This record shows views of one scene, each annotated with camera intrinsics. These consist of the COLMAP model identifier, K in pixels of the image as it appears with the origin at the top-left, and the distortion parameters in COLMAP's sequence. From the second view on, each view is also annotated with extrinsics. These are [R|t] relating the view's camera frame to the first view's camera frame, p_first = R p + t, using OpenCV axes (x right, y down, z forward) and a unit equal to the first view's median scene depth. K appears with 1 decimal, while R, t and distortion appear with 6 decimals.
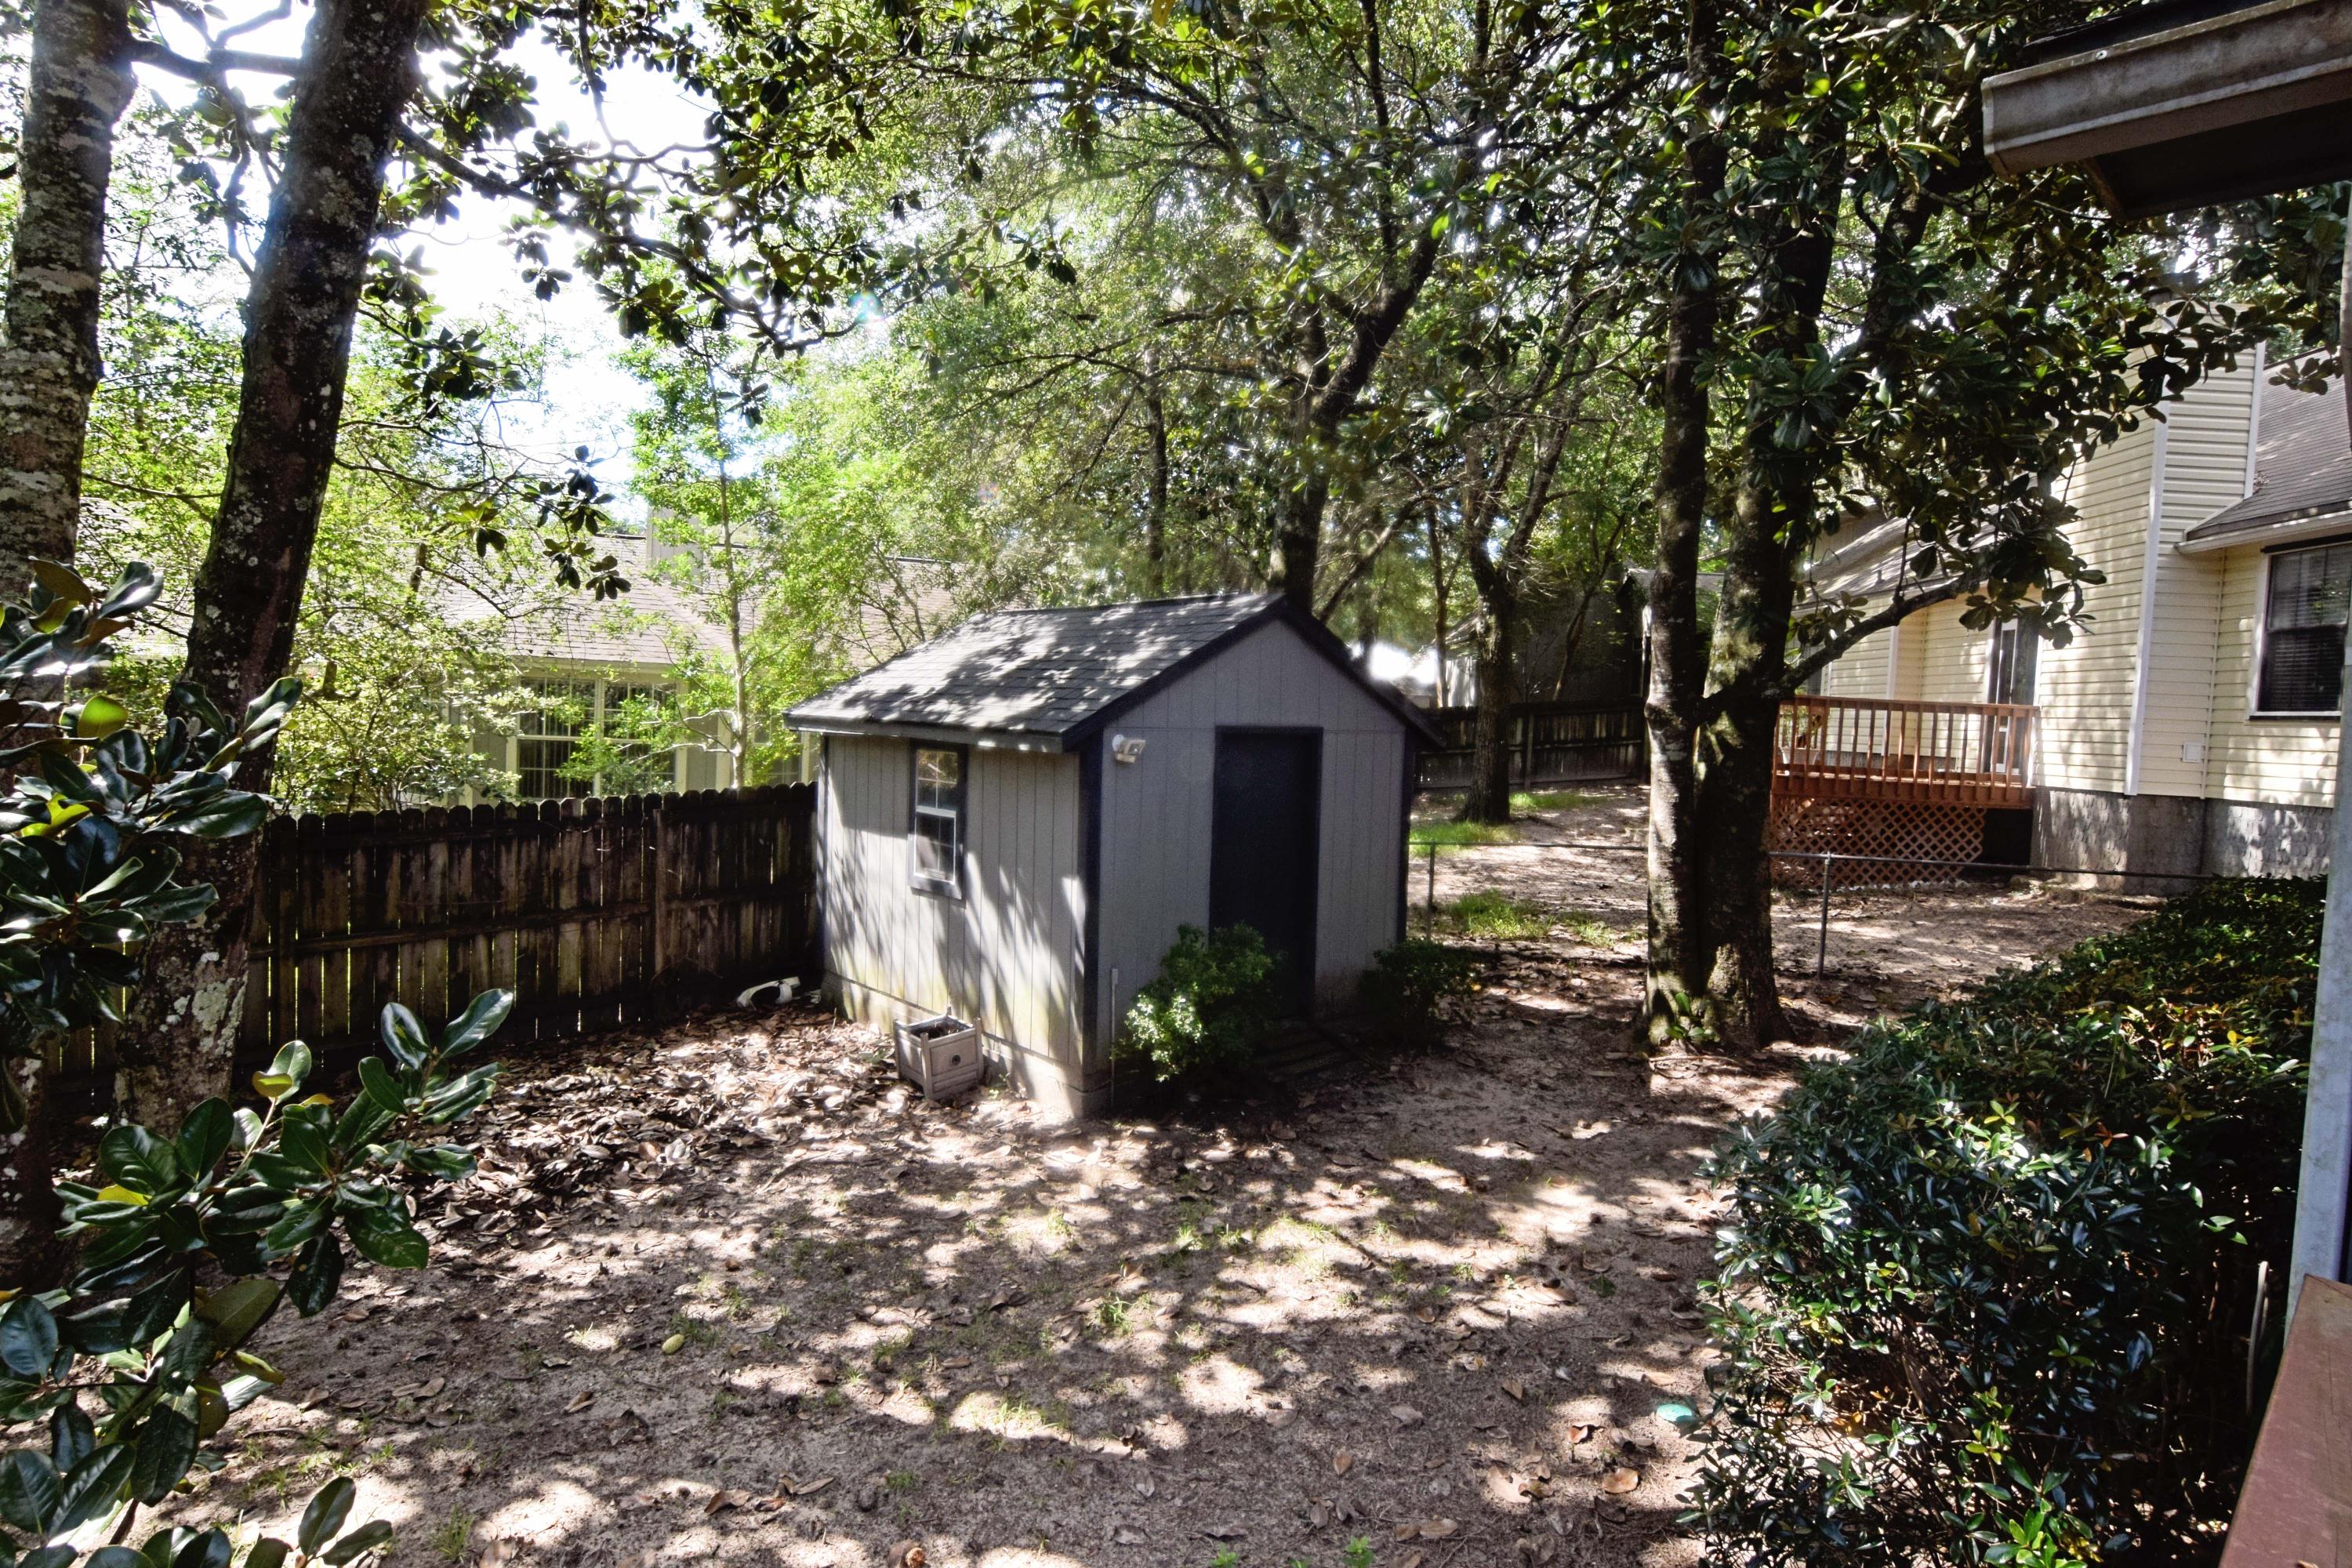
lens RADIAL K [[1322.6, 0, 1175.6], [0, 1322.6, 771.0], [0, 0, 1]] dist [-0.004579, -0.000313]
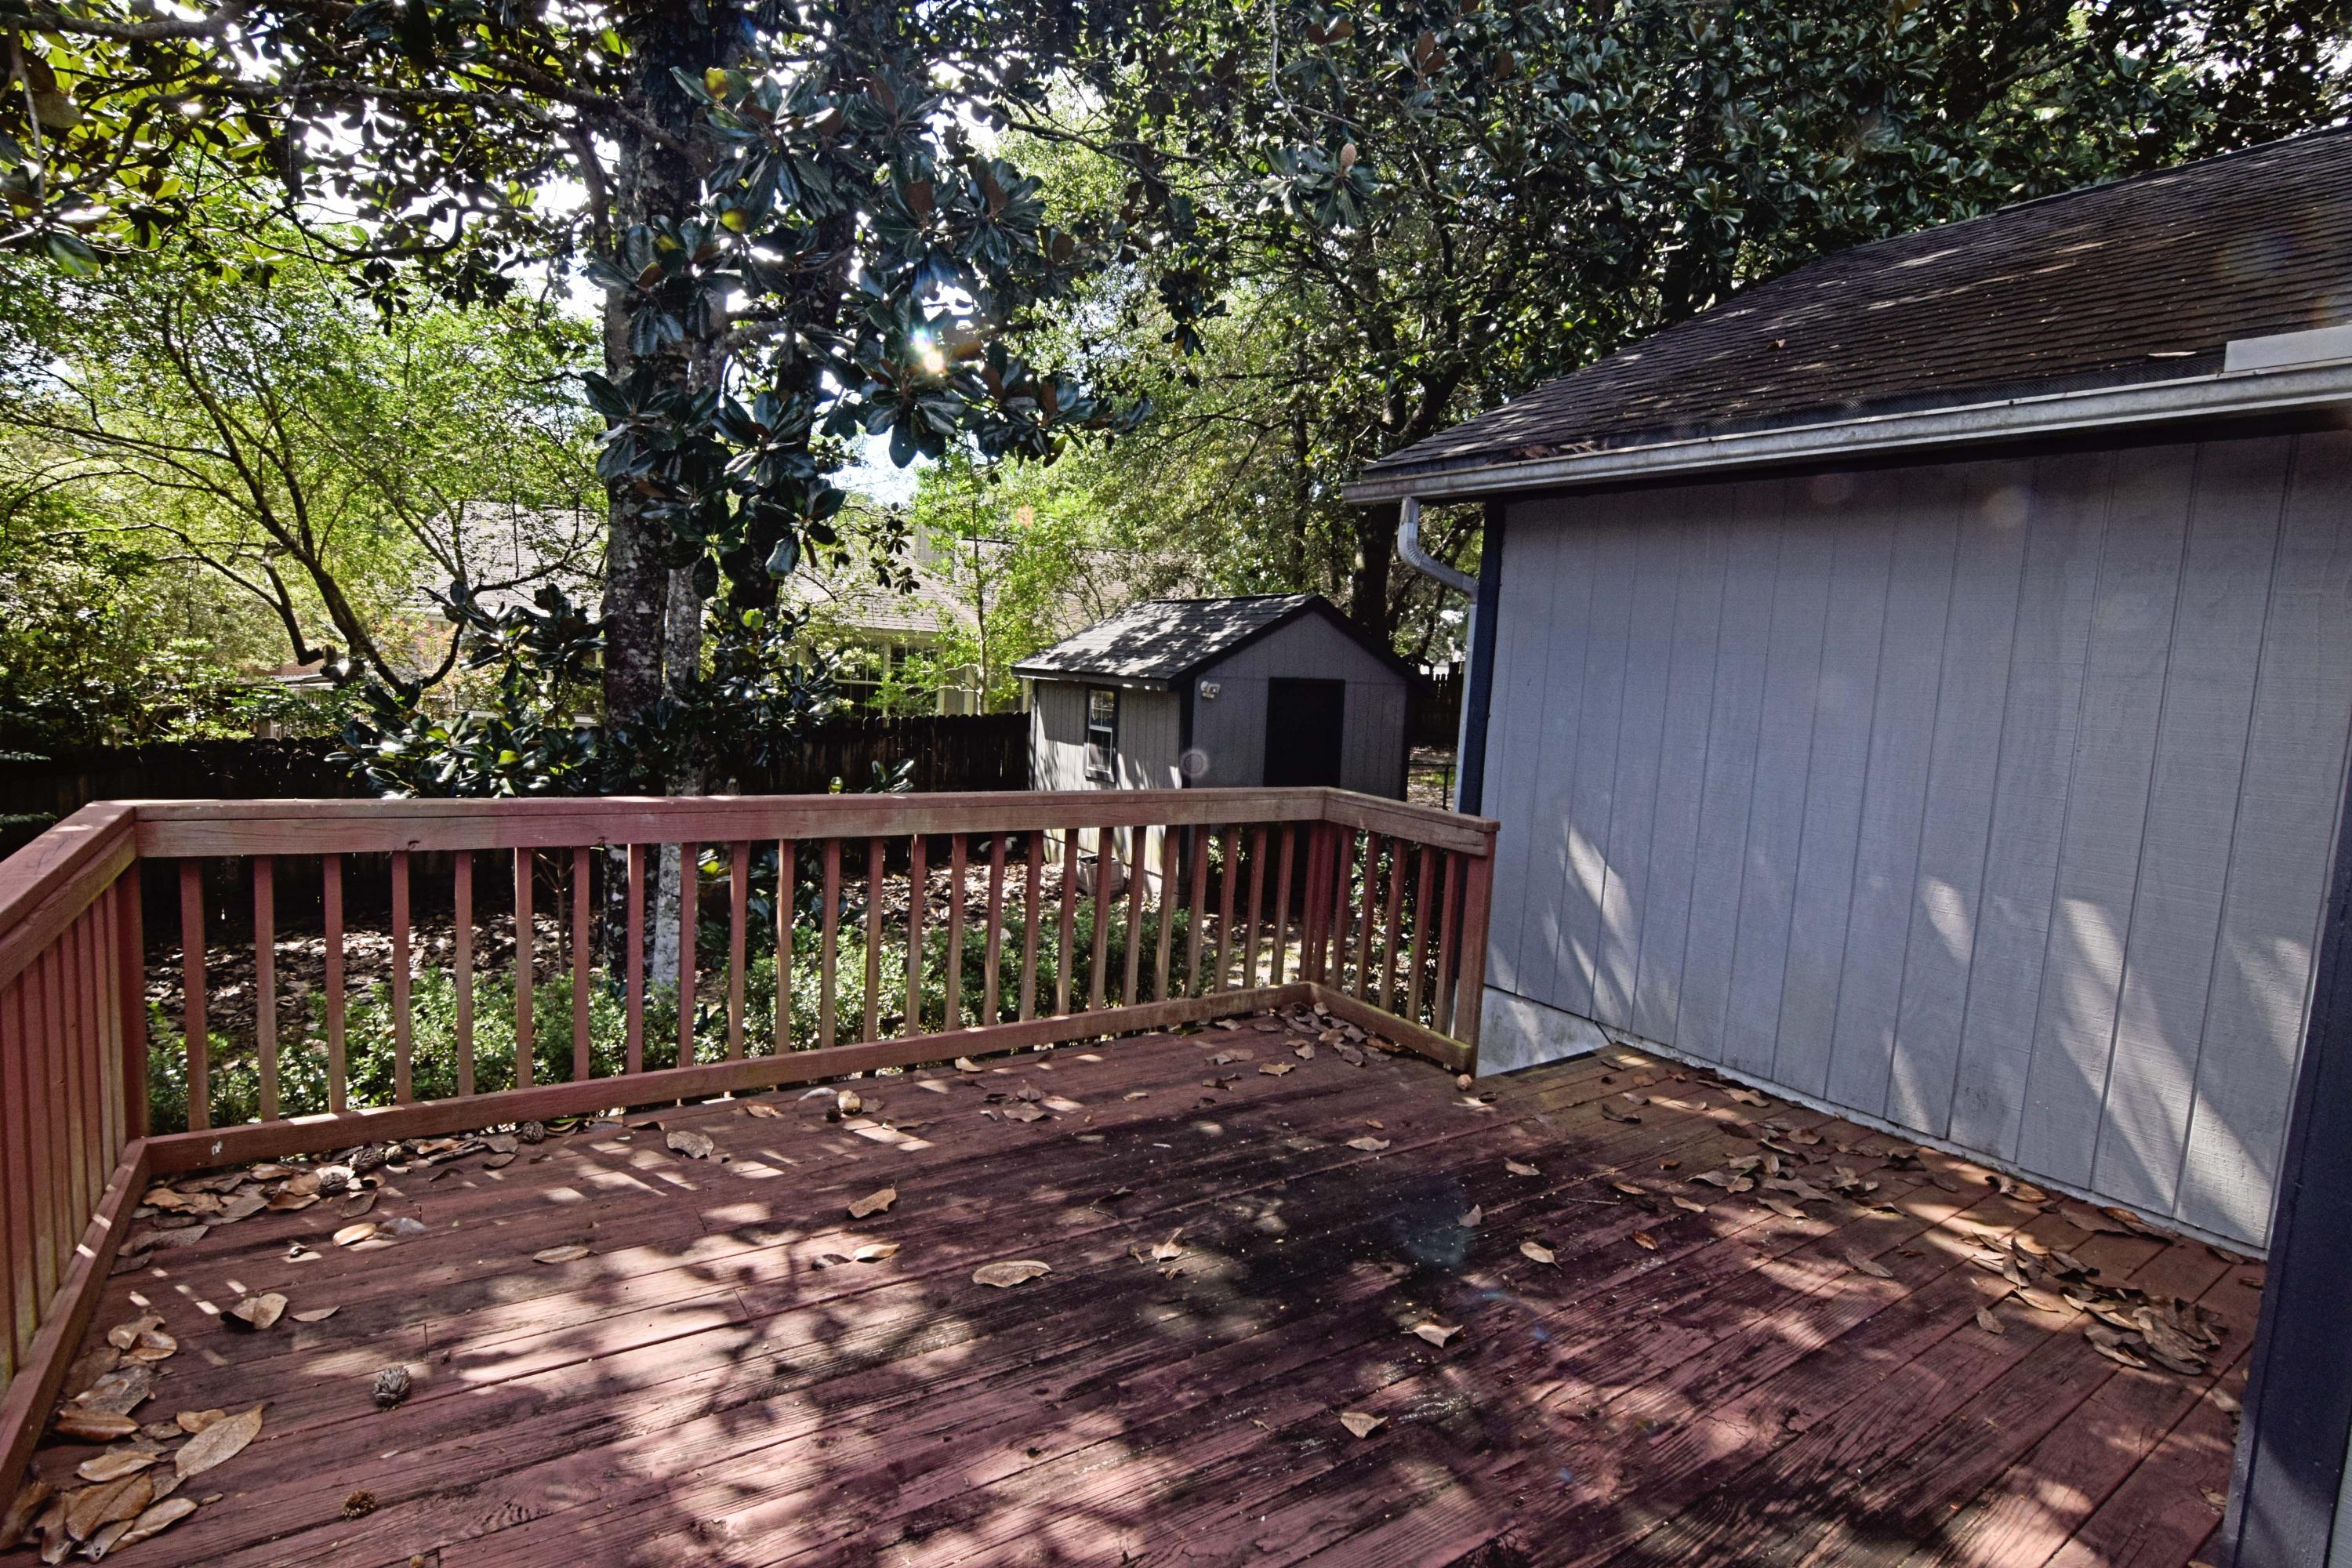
lens RADIAL K [[1144.8, 0, 1178.5], [0, 1144.8, 774.1], [0, 0, 1]] dist [-0.025265, 0.000462]
pose [[0.989508, 0.028466, -0.141649, 0.103495], [-0.022274, 0.998734, 0.045105, 0.019844], [0.142754, -0.041477, 0.988889, -0.340686]]
